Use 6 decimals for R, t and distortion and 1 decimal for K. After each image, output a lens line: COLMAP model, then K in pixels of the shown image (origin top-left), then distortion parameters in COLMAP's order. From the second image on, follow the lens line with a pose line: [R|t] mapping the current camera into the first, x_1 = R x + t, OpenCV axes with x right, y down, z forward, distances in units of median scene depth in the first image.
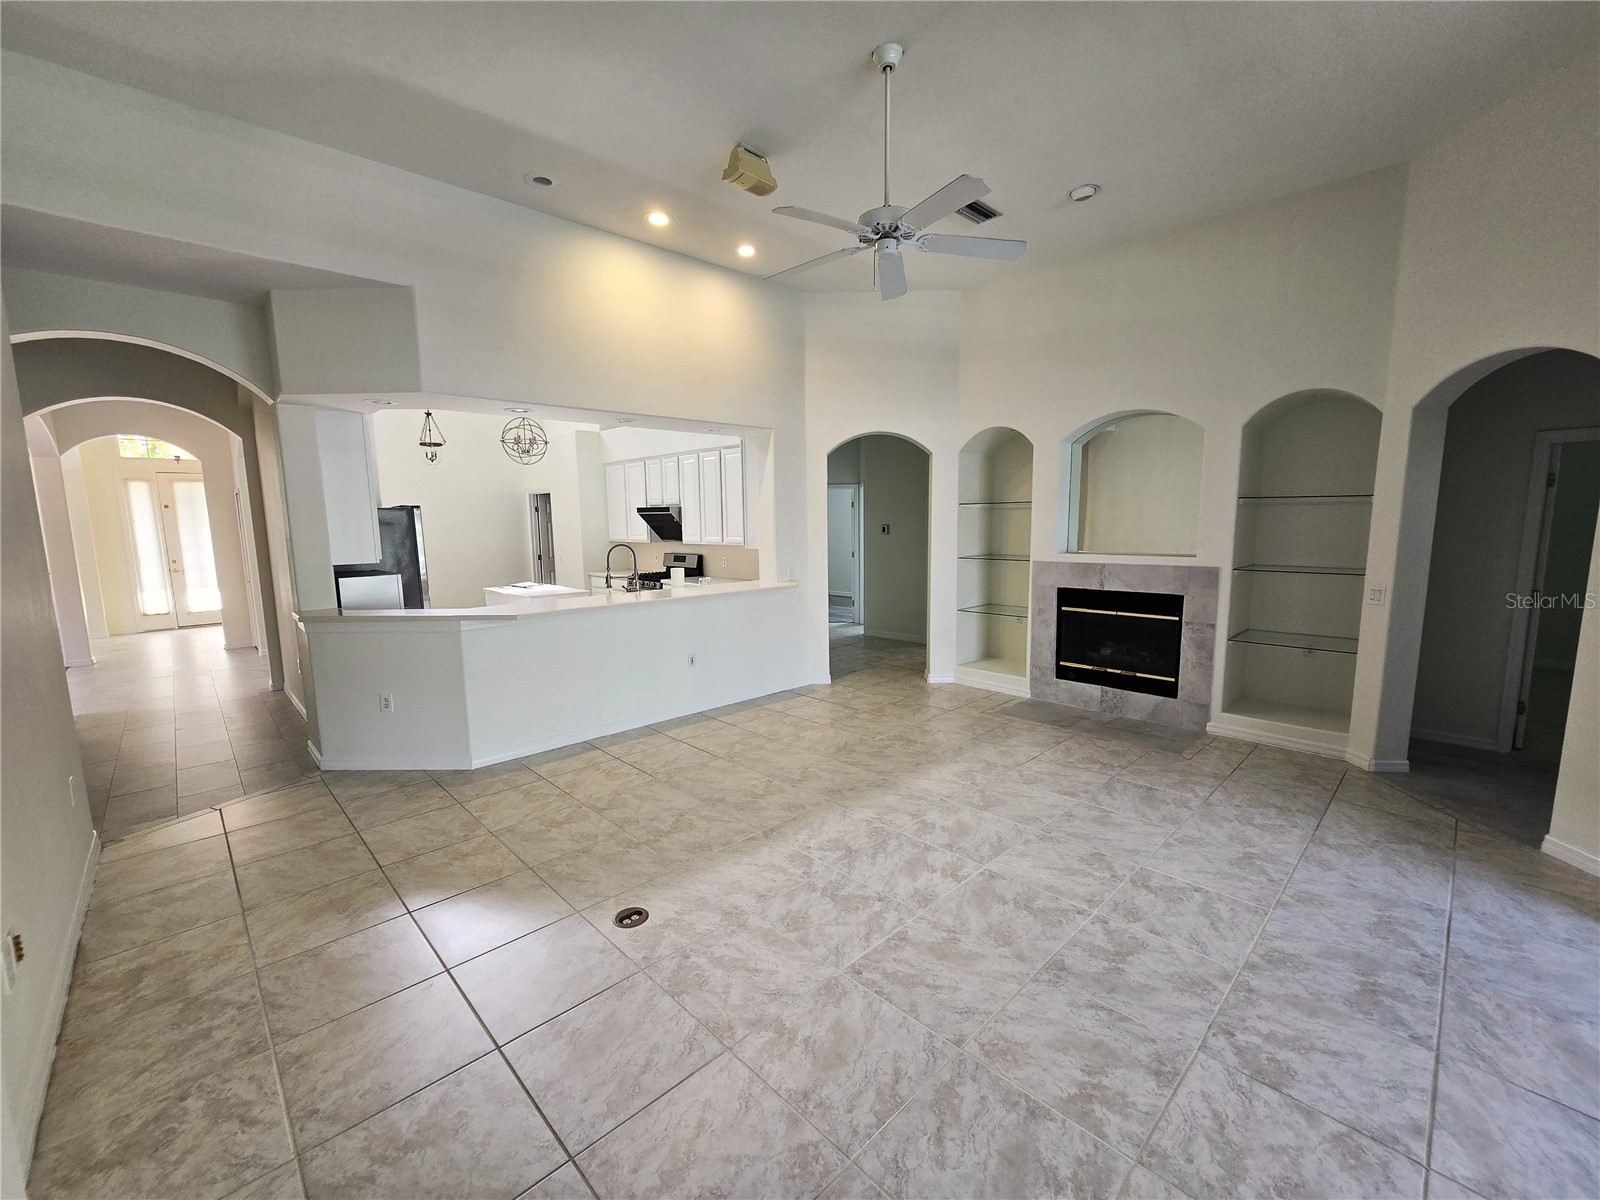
lens RADIAL K [[659.0, 0, 799.1], [0, 659.0, 608.9], [0, 0, 1]] dist [-0.007863, 0.002820]
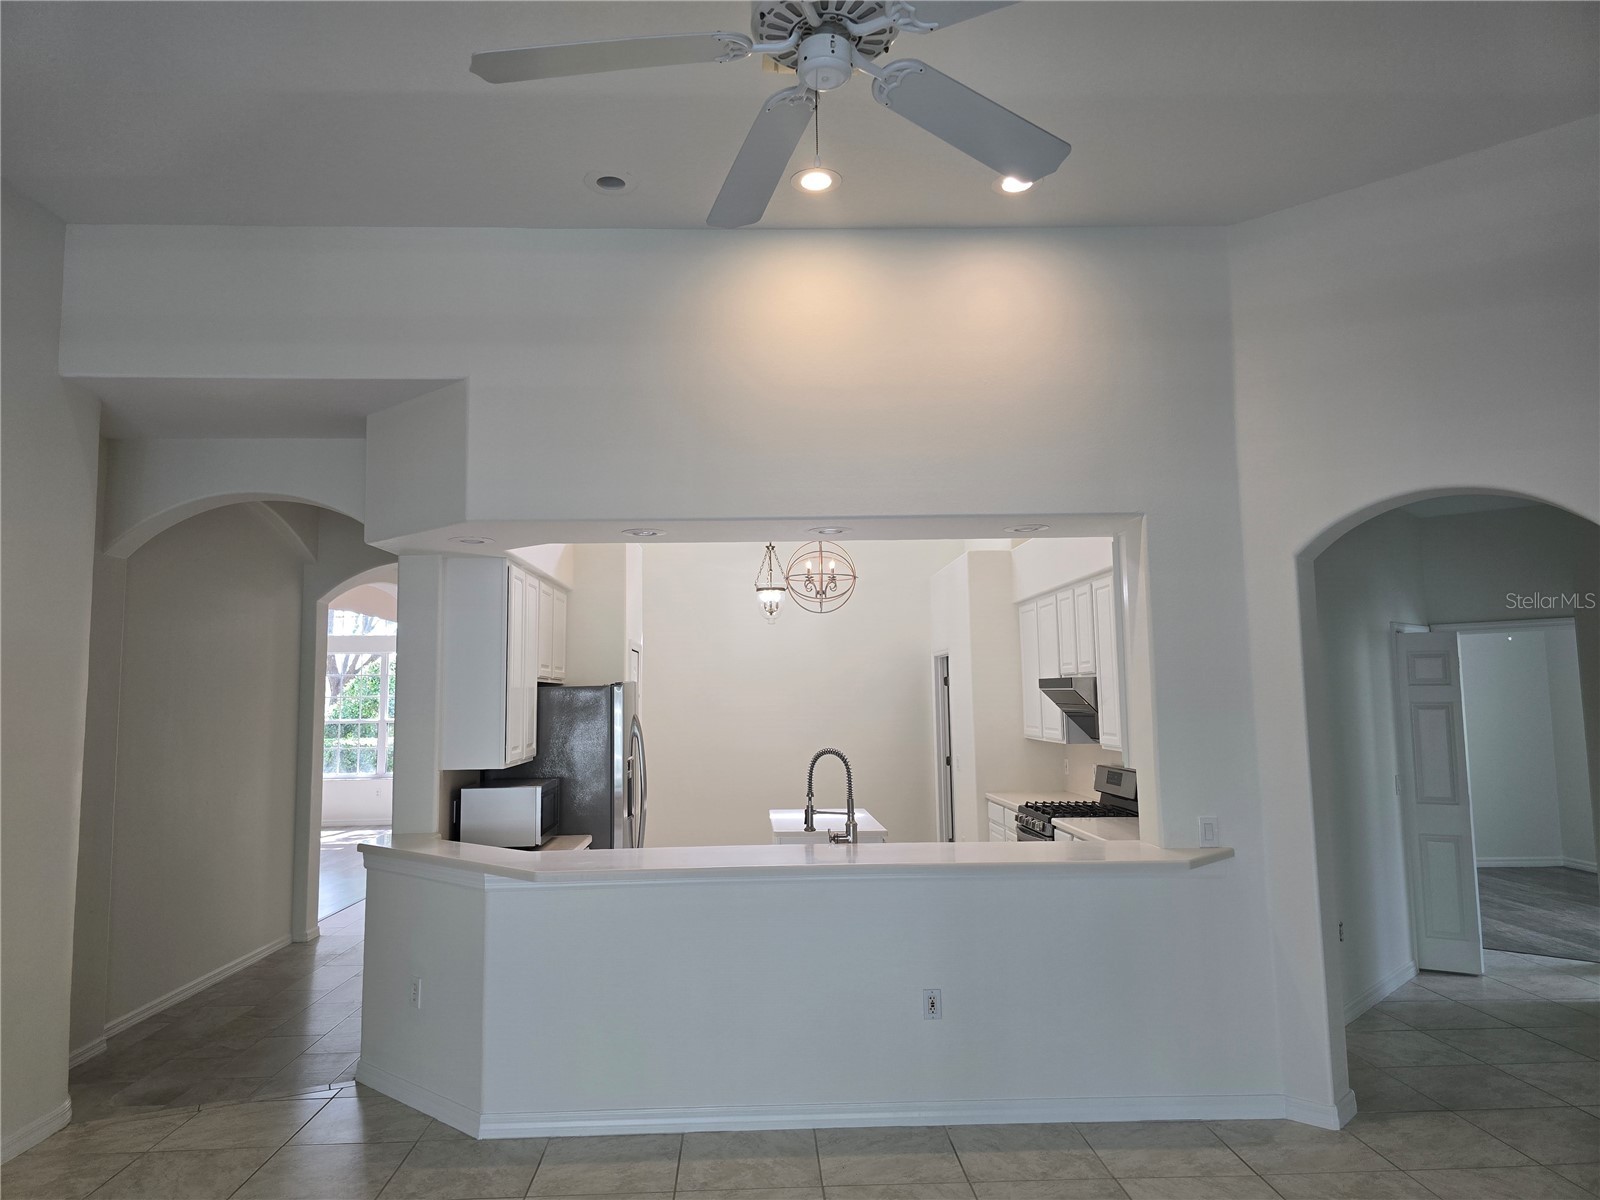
lens RADIAL K [[1072.3, 0, 792.0], [0, 1072.3, 589.7], [0, 0, 1]] dist [0.047090, -0.035904]
pose [[0.748556, -0.065126, -0.659866, 0.292522], [-0.086981, 0.976921, -0.195090, -0.052040], [0.657342, 0.203432, 0.725615, 0.306941]]
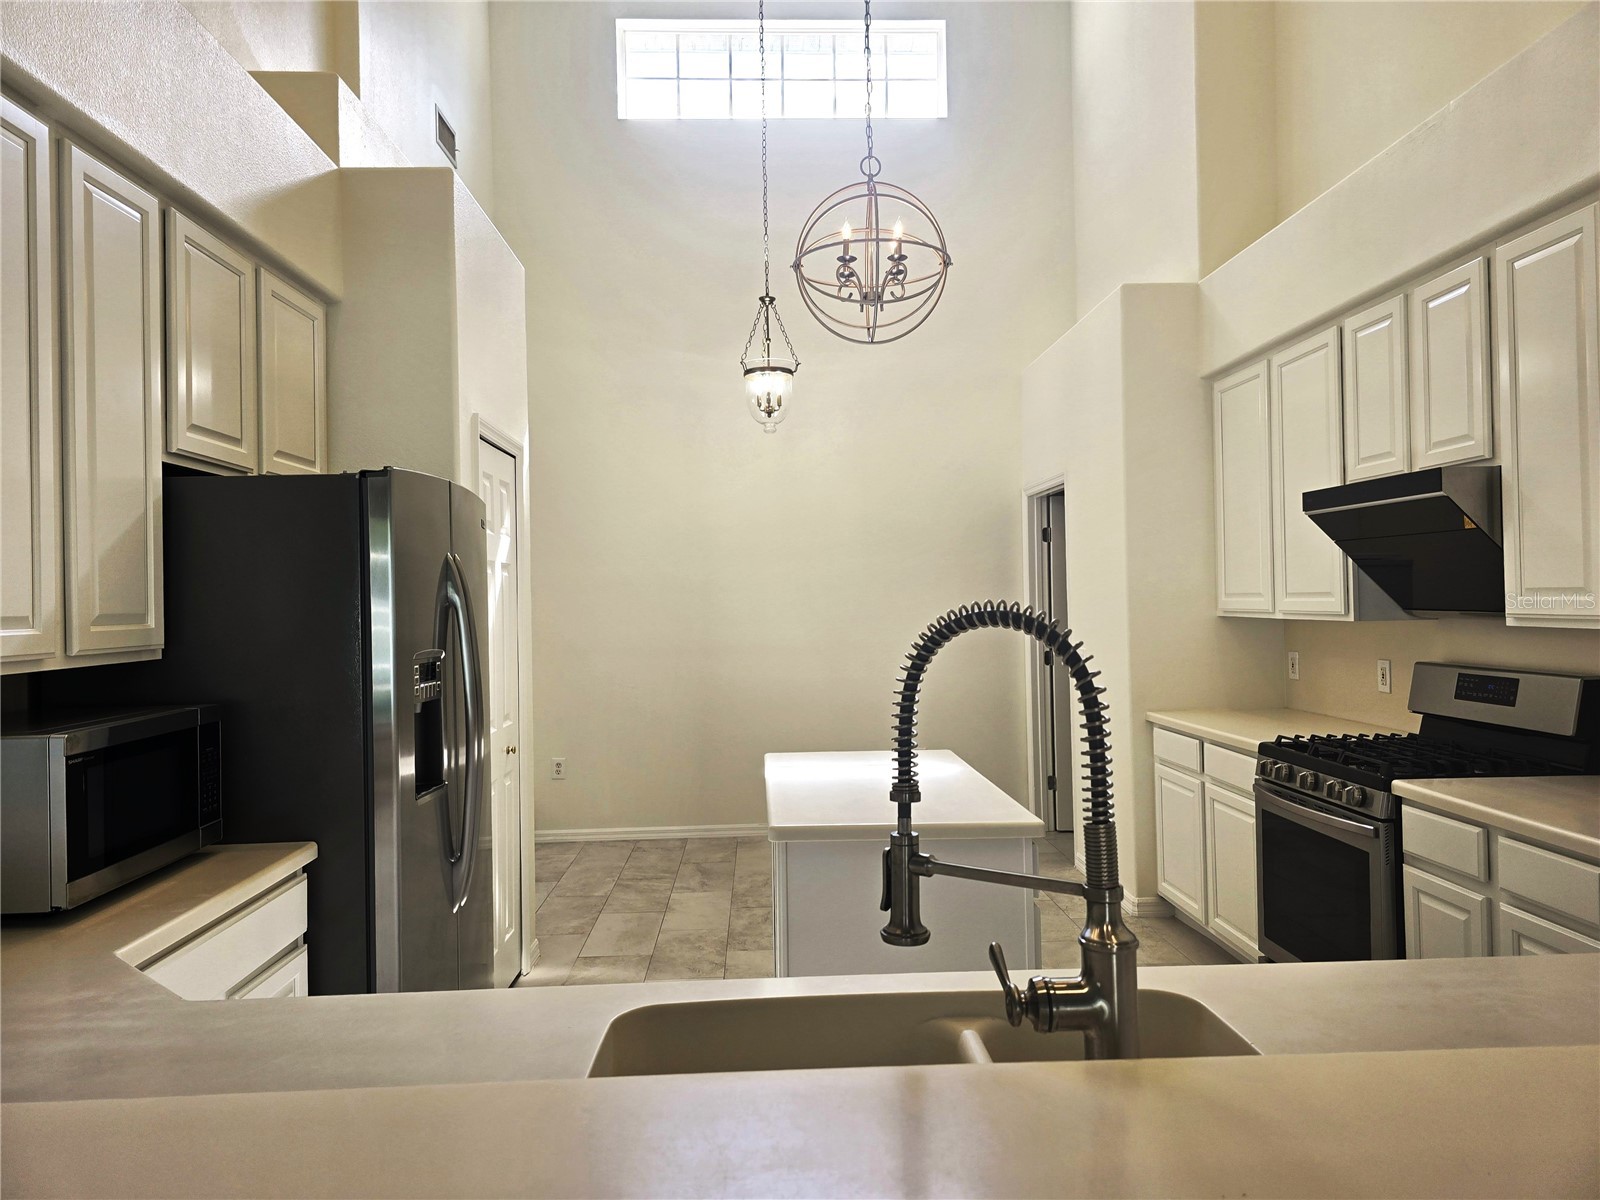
lens RADIAL K [[1072.3, 0, 800.2], [0, 1072.3, 586.8], [0, 0, 1]] dist [0.047090, -0.035904]
pose [[0.749106, -0.010166, -0.662372, -0.160052], [-0.081064, 0.990961, -0.106888, -0.076459], [0.657471, 0.133765, 0.741511, 0.810295]]
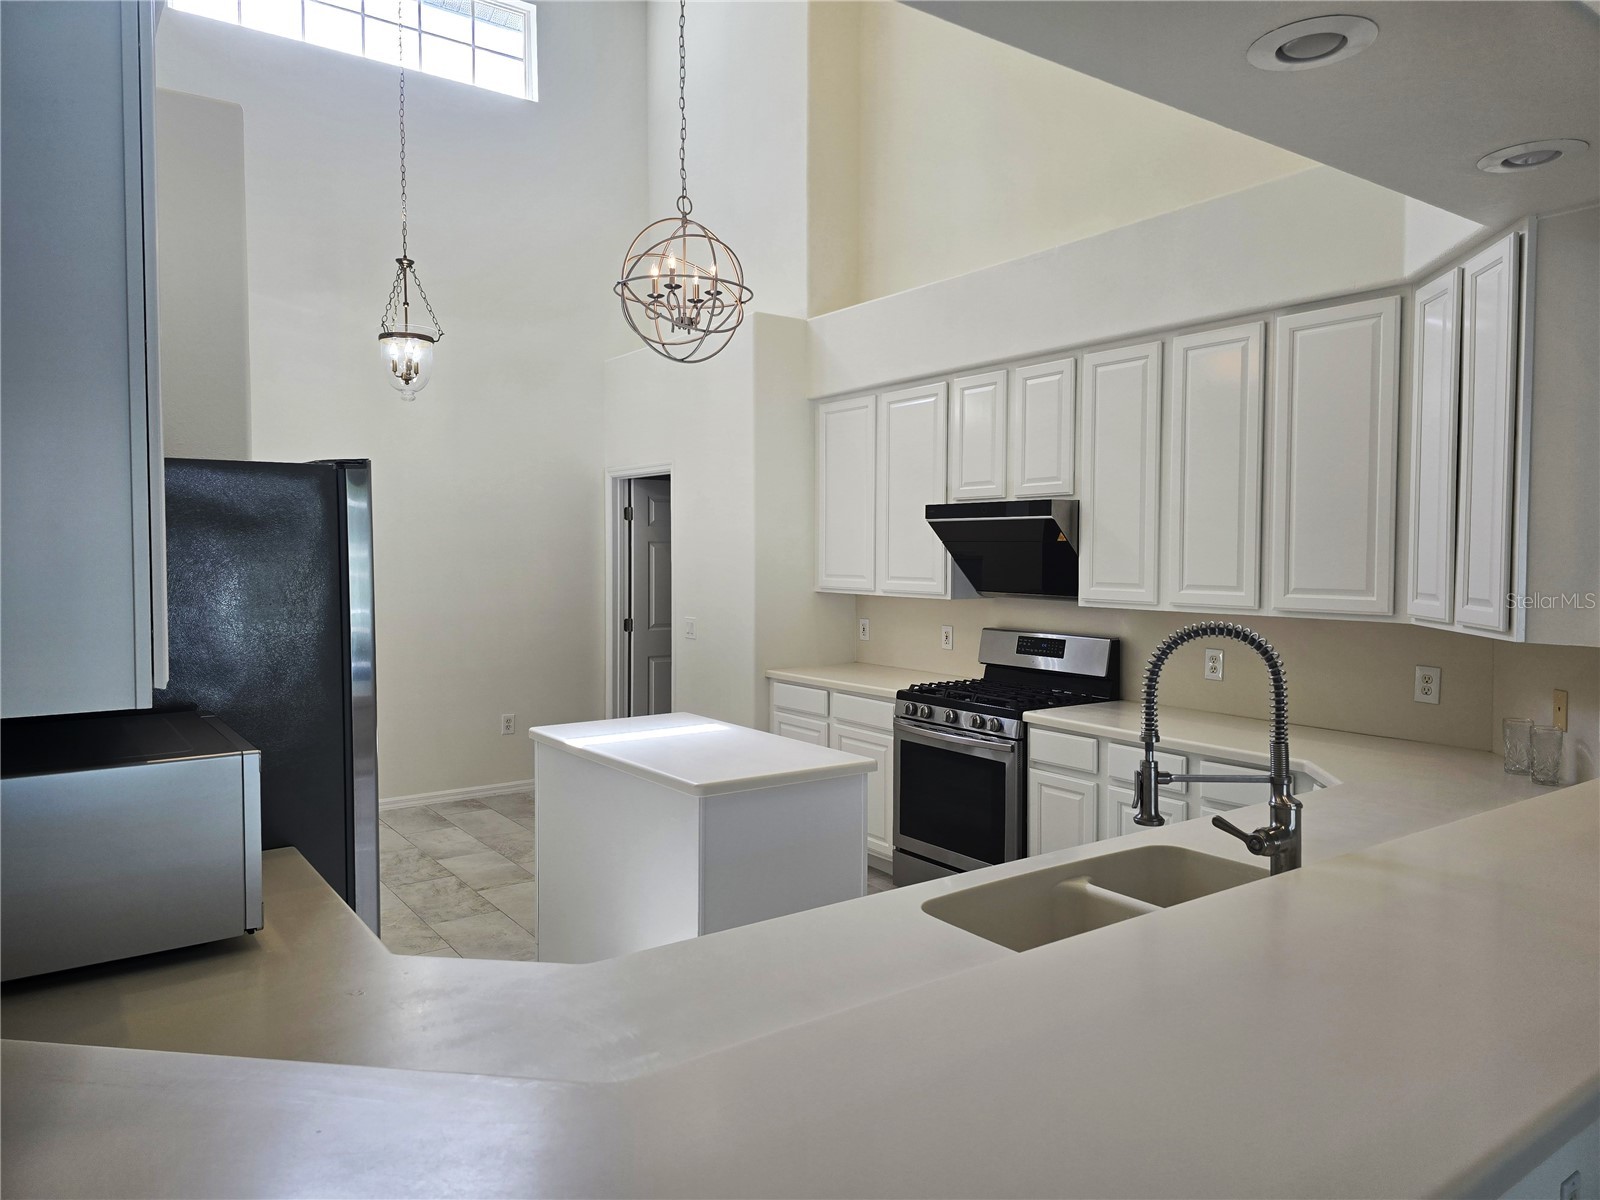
lens RADIAL K [[1072.3, 0, 804.2], [0, 1072.3, 588.1], [0, 0, 1]] dist [0.047090, -0.035904]
pose [[0.990918, 0.019658, -0.133026, -0.353049], [-0.032852, 0.994671, -0.097730, -0.070643], [0.130396, 0.101213, 0.986282, 0.613726]]
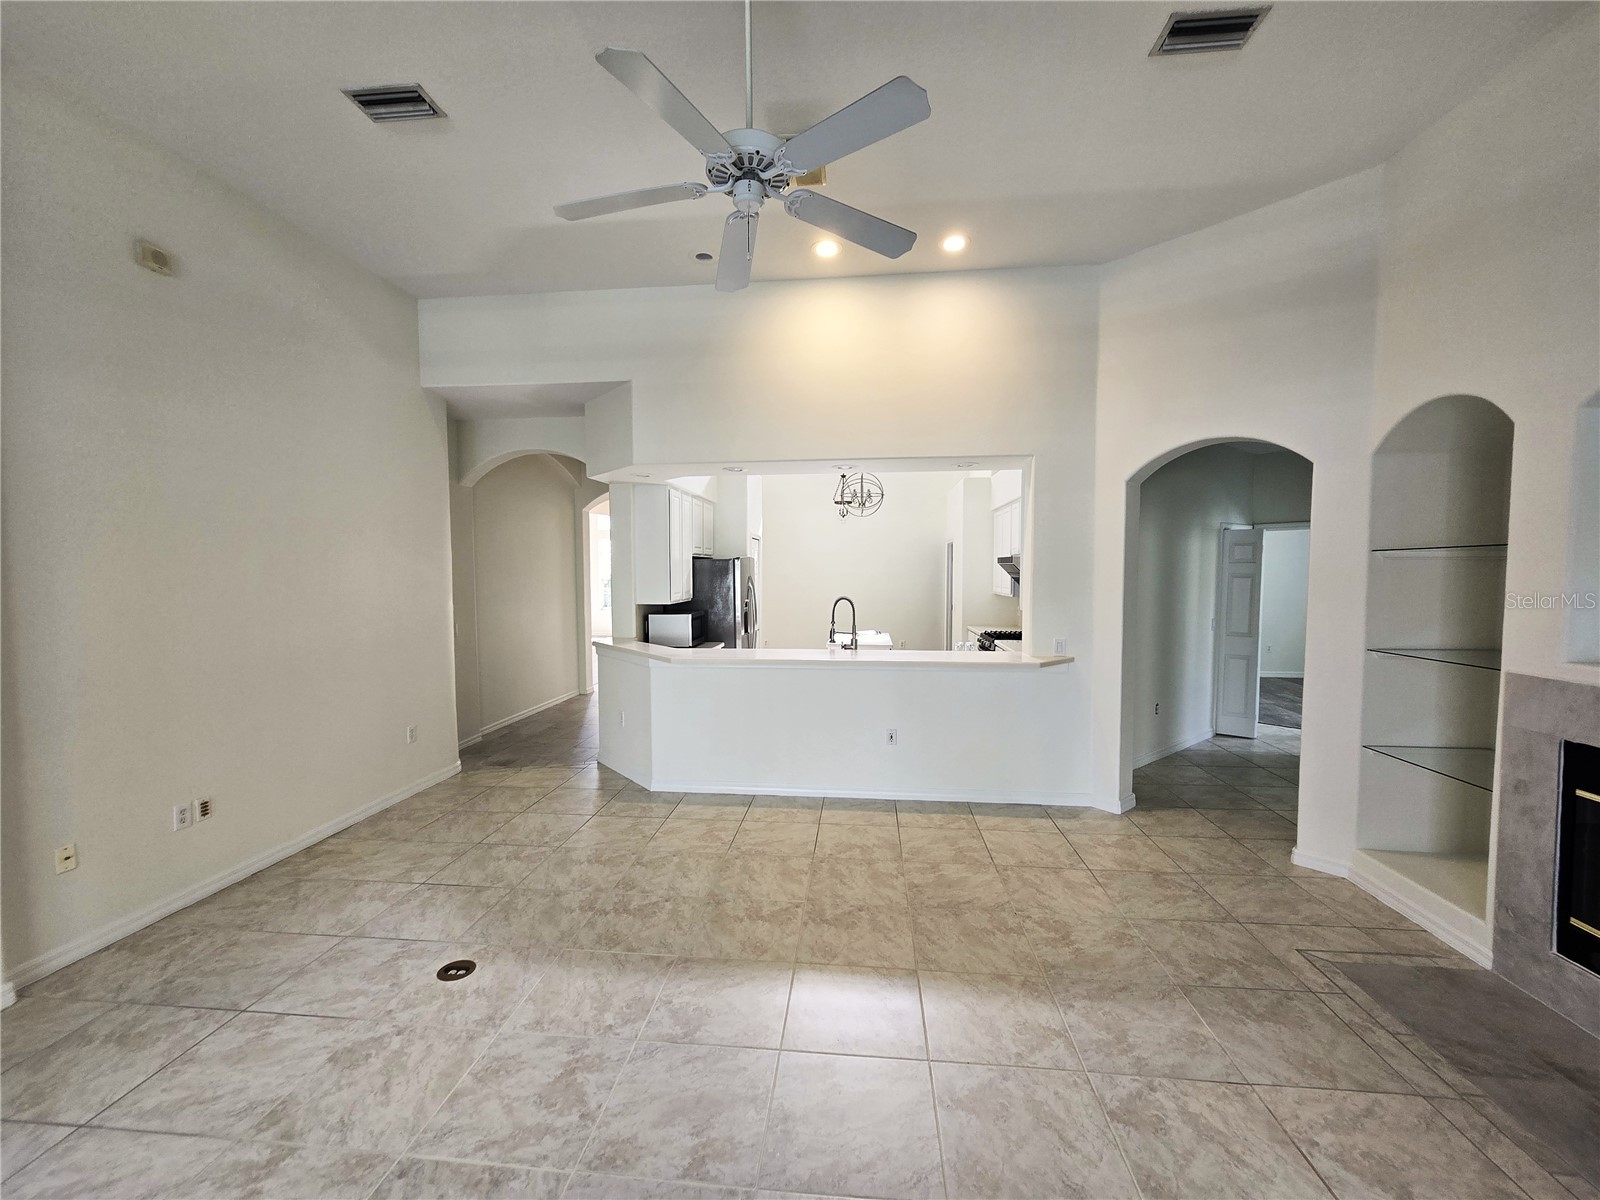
lens RADIAL K [[659.0, 0, 800.6], [0, 659.0, 608.5], [0, 0, 1]] dist [-0.007863, 0.002820]
pose [[0.648067, 0.055680, -0.759546, 0.395954], [-0.110863, 0.993598, -0.021754, -0.054392], [0.753471, 0.098303, 0.650090, 0.340533]]
